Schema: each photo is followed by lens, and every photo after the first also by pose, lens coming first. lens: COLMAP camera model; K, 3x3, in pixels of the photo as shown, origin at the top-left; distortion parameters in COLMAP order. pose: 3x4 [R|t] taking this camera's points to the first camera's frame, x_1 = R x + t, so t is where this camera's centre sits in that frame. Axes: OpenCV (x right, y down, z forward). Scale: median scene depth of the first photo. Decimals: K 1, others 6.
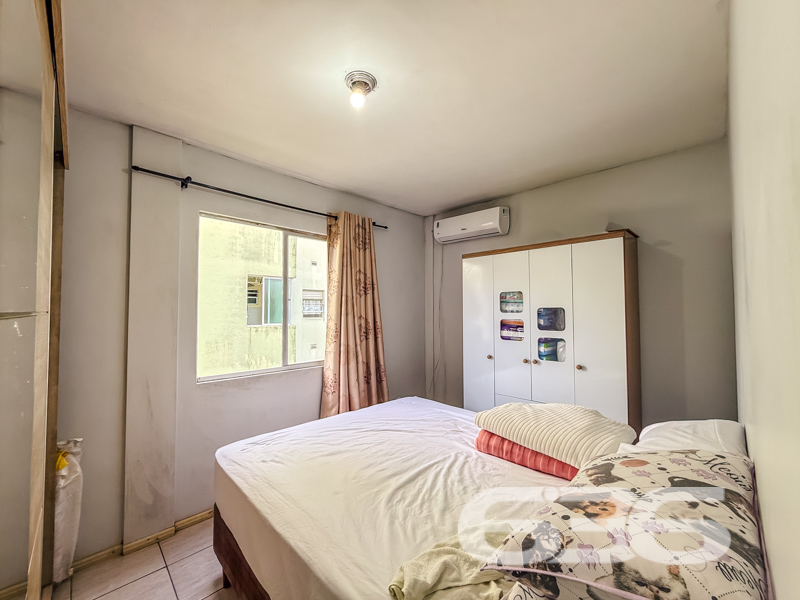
lens RADIAL K [[320.7, 0, 397.0], [0, 320.7, 299.9], [0, 0, 1]] dist [-0.002476, -0.000281]
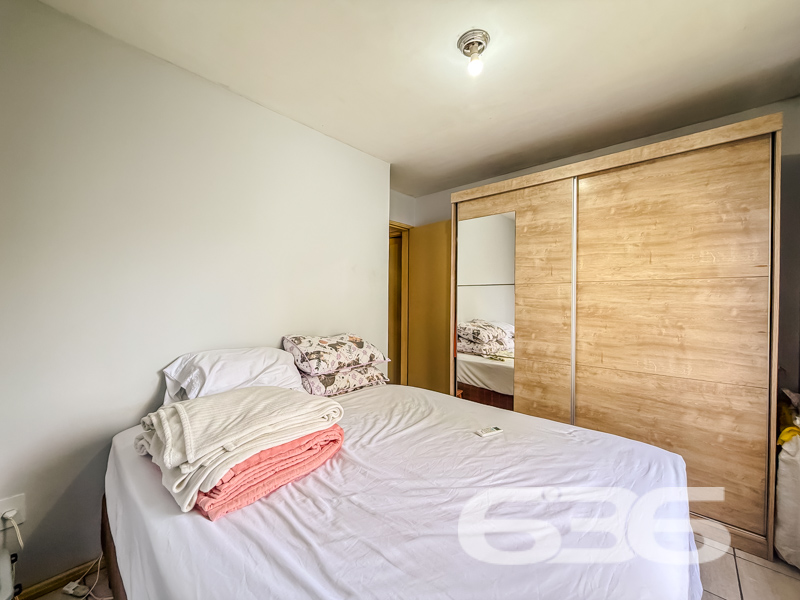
lens RADIAL K [[320.7, 0, 397.0], [0, 320.7, 299.9], [0, 0, 1]] dist [-0.002476, -0.000281]
pose [[-0.998668, -0.009798, -0.050651, 0.171484], [-0.008419, 0.999590, -0.027371, 0.141583], [0.050899, -0.026908, -0.998341, 2.002503]]
